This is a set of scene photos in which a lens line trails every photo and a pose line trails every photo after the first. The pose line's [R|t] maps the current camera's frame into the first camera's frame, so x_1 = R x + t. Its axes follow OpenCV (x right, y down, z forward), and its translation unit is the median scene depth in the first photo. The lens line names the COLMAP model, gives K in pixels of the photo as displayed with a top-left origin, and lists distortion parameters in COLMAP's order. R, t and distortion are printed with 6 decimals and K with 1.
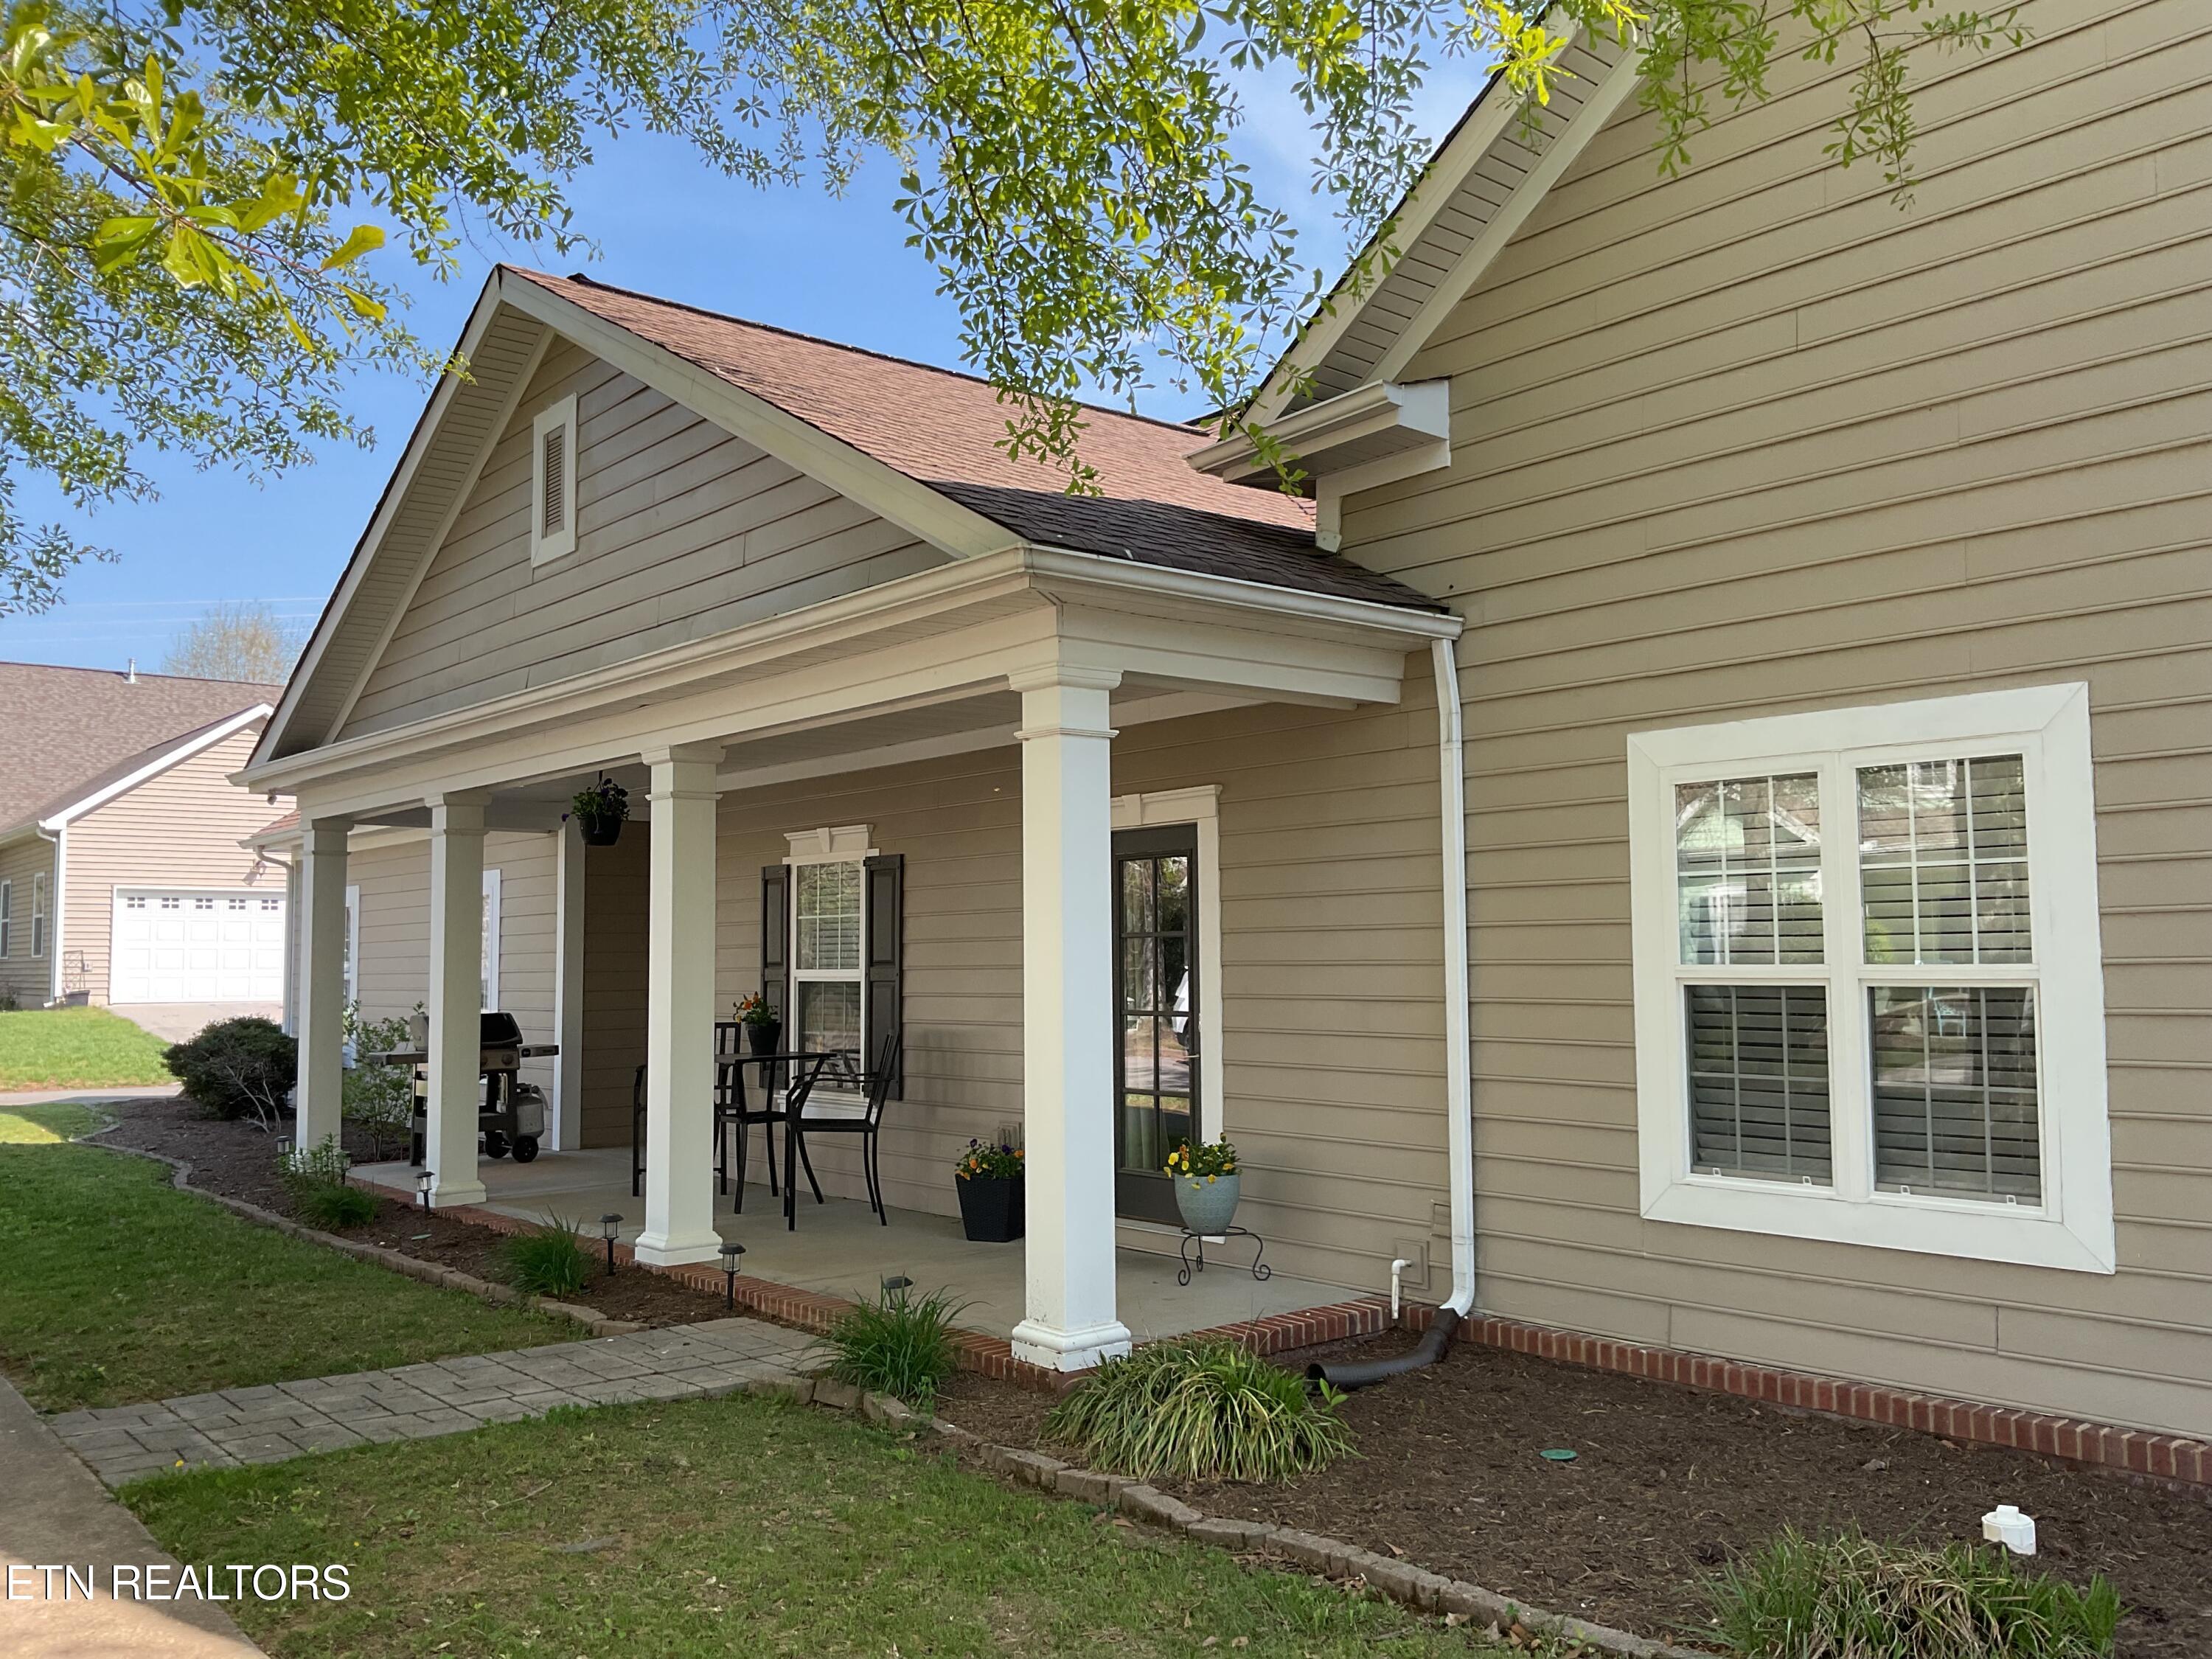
lens RADIAL K [[1861.2, 0, 1065.6], [0, 1861.2, 830.6], [0, 0, 1]] dist [0.044049, -0.002304]
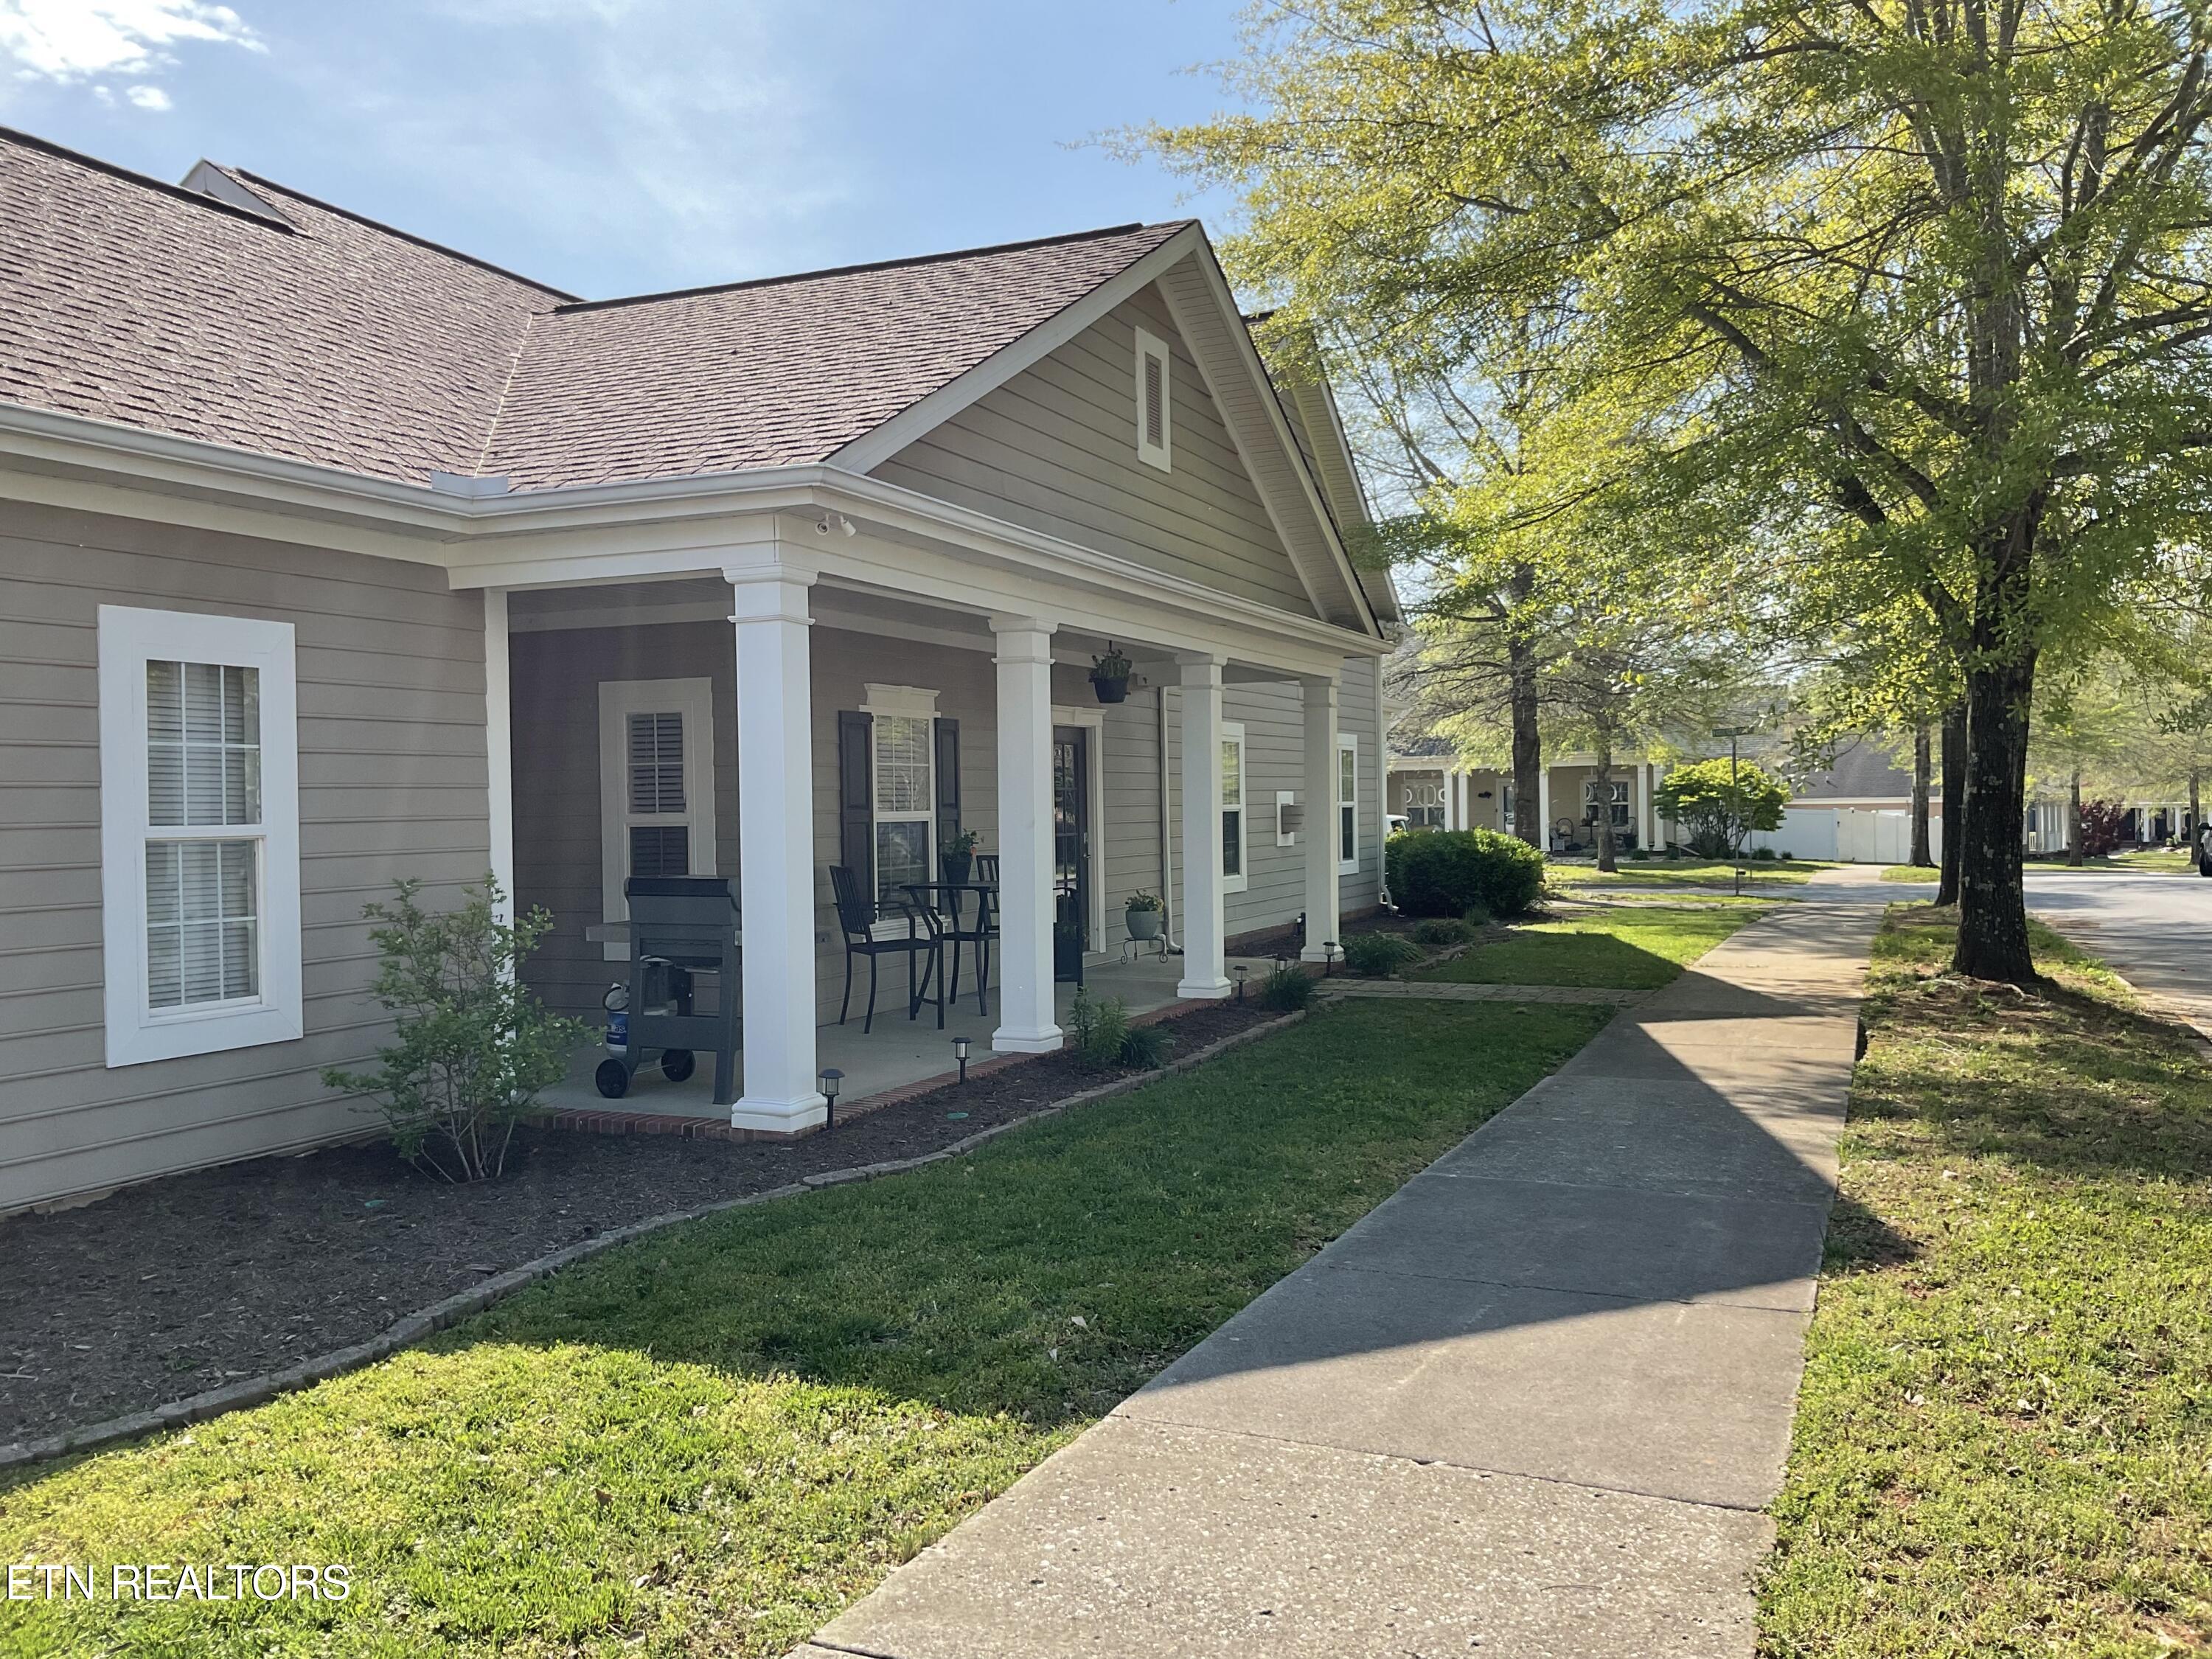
lens RADIAL K [[1861.0, 0, 1106.0], [0, 1861.0, 829.5], [0, 0, 1]] dist [-0.239099, -0.000130]
pose [[-0.481247, 0.003760, 0.876577, -0.908238], [-0.043483, 0.998657, -0.028156, 0.086497], [-0.875506, -0.051666, -0.480438, 1.106892]]
